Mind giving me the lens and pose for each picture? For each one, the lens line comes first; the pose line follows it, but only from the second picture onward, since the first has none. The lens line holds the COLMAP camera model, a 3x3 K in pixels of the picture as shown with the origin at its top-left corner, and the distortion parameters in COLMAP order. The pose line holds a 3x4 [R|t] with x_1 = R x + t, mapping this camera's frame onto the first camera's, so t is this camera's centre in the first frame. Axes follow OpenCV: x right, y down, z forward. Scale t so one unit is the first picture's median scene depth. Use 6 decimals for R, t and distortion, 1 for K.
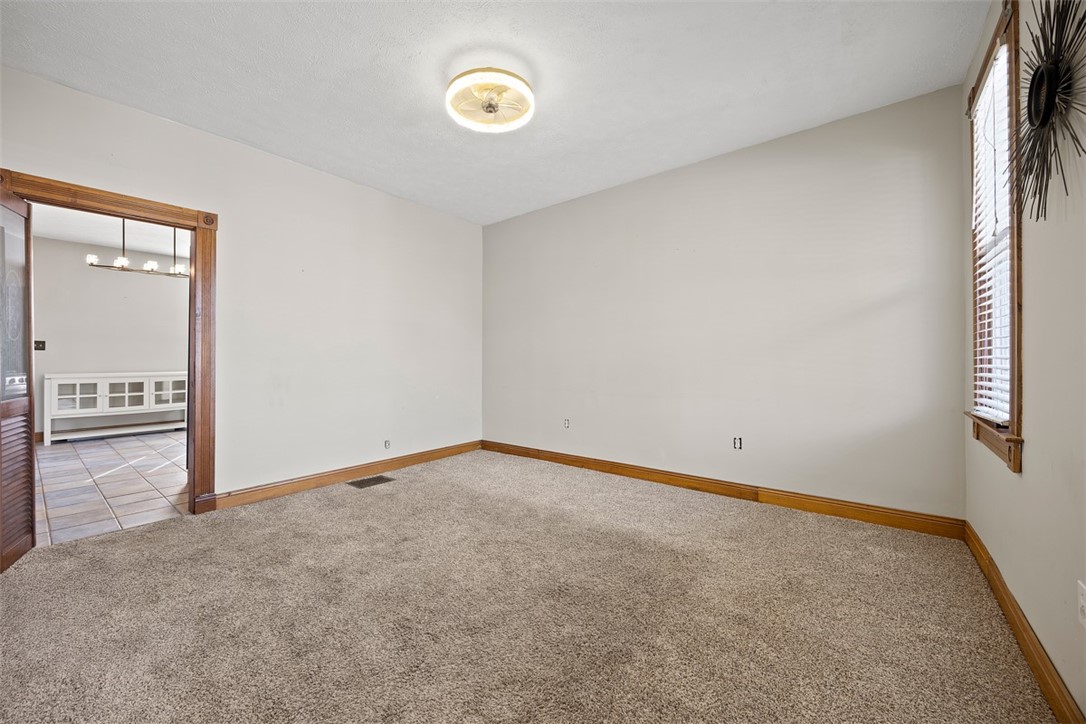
lens RADIAL K [[413.2, 0, 538.0], [0, 413.2, 359.0], [0, 0, 1]] dist [-0.002052, -0.000059]
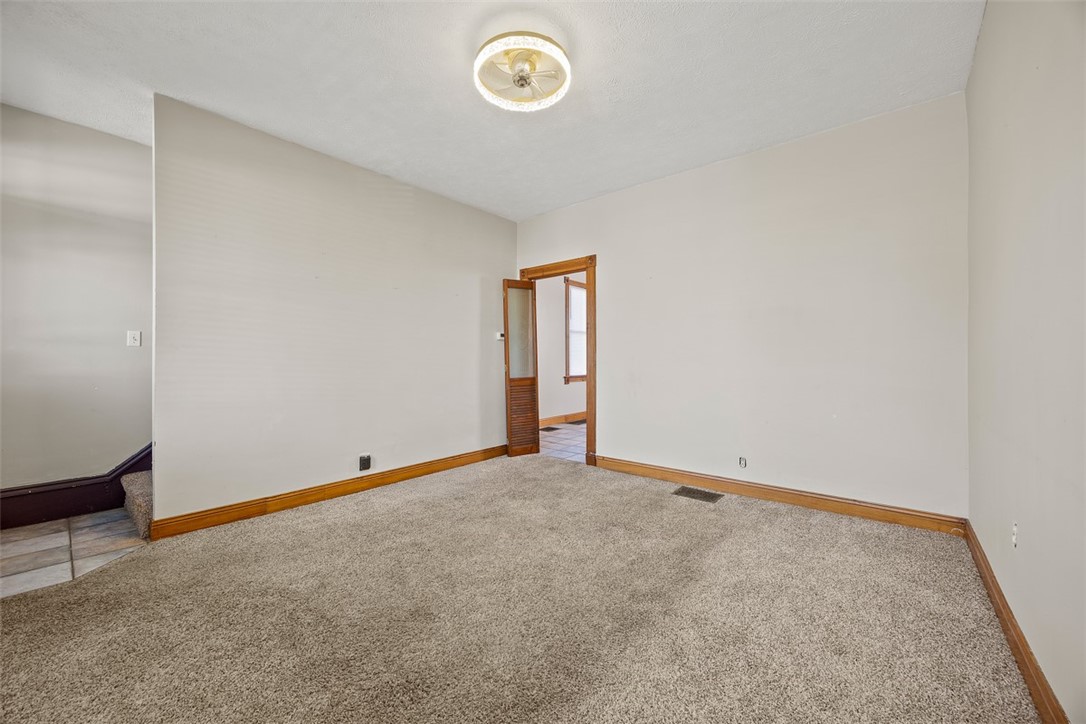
lens RADIAL K [[413.2, 0, 538.0], [0, 413.2, 359.0], [0, 0, 1]] dist [-0.002052, -0.000059]
pose [[-0.004900, 0.001347, -0.999987, 0.694370], [-0.000053, 0.999999, 0.001347, 0.000153], [0.999988, 0.000060, -0.004900, 0.911088]]
